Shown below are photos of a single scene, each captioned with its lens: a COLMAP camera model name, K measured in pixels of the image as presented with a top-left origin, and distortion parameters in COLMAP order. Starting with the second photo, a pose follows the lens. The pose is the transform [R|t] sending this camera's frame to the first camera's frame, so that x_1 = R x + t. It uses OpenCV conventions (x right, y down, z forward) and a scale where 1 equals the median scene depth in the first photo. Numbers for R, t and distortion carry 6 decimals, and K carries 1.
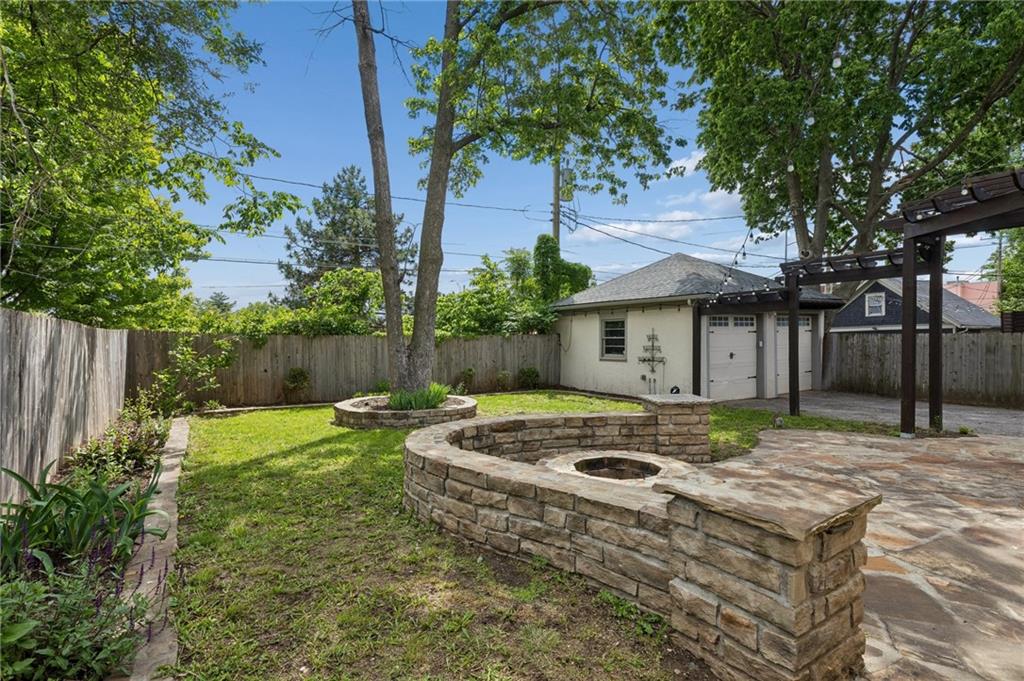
lens RADIAL K [[484.8, 0, 507.3], [0, 484.8, 347.5], [0, 0, 1]] dist [0.003052, 0.000456]
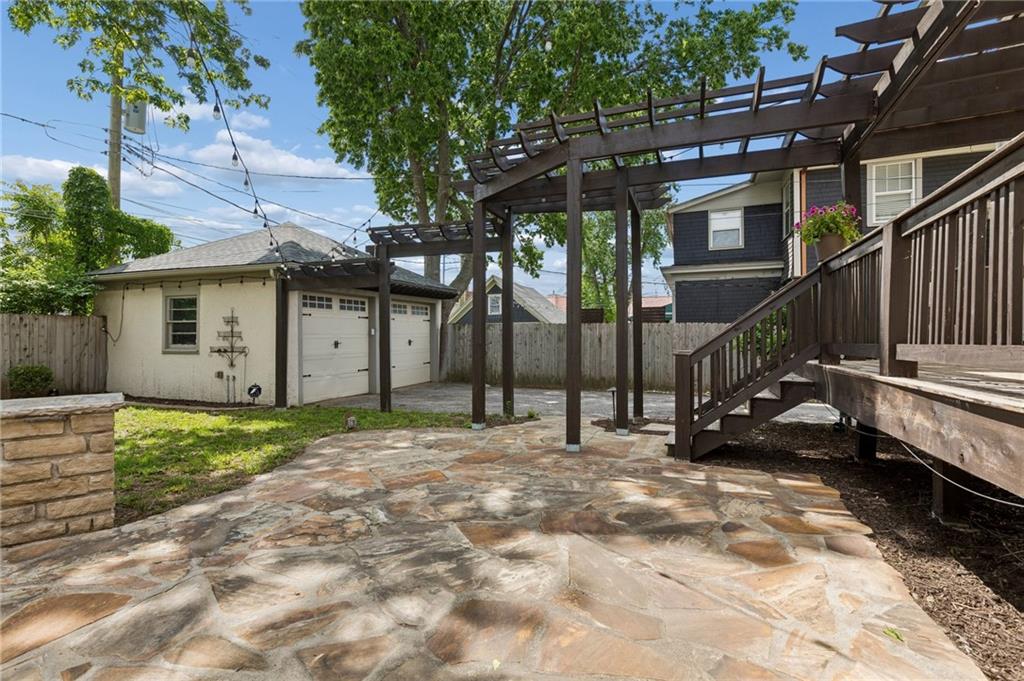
lens RADIAL K [[484.8, 0, 512.7], [0, 484.8, 345.5], [0, 0, 1]] dist [0.003052, 0.000456]
pose [[0.792823, 0.001358, 0.609451, 0.188022], [0.001939, 0.999987, -0.004750, 0.022419], [-0.609449, 0.004947, 0.792810, 0.148131]]
